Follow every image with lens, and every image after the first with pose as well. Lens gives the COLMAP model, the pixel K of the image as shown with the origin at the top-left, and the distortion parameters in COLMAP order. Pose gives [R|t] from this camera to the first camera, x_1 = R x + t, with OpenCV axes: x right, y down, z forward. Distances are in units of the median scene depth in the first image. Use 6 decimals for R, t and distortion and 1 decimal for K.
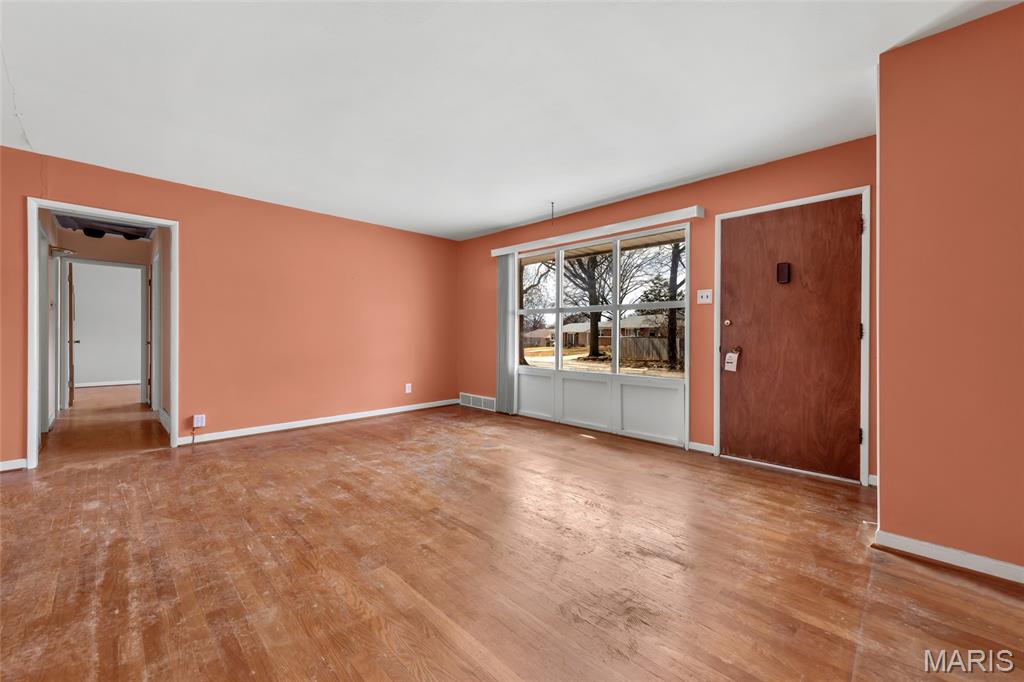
lens RADIAL K [[401.2, 0, 514.8], [0, 401.2, 336.8], [0, 0, 1]] dist [-0.001345, 0.000067]
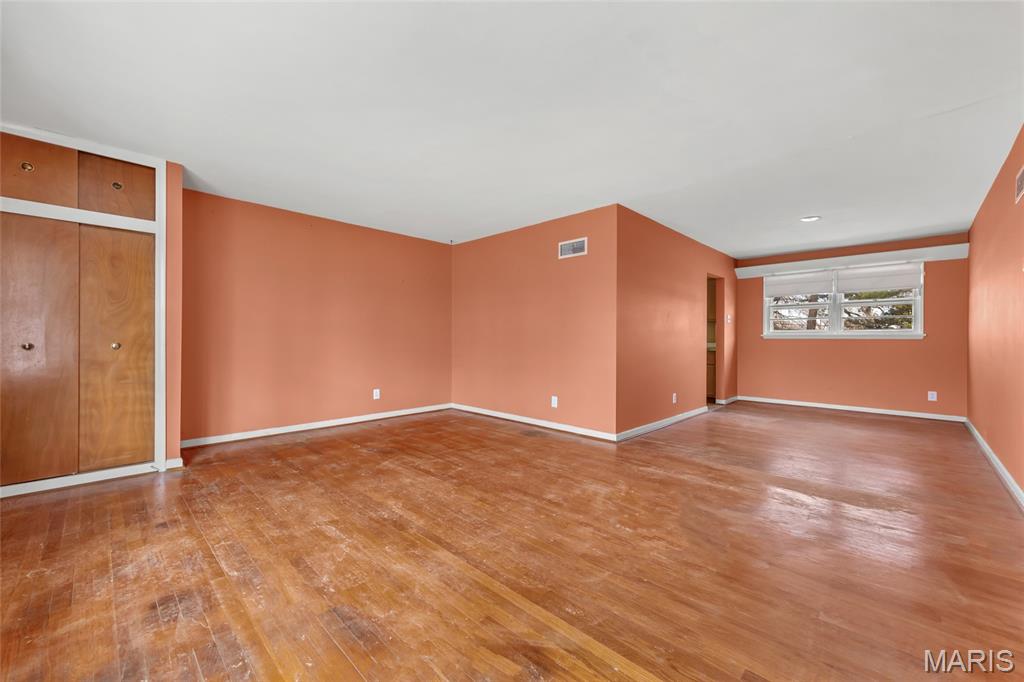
lens RADIAL K [[401.2, 0, 511.7], [0, 401.2, 340.5], [0, 0, 1]] dist [-0.001345, 0.000067]
pose [[-0.999973, -0.006591, -0.003155, -0.302525], [-0.006609, 0.999962, 0.005700, -0.007754], [0.003117, 0.005721, -0.999979, 1.885627]]
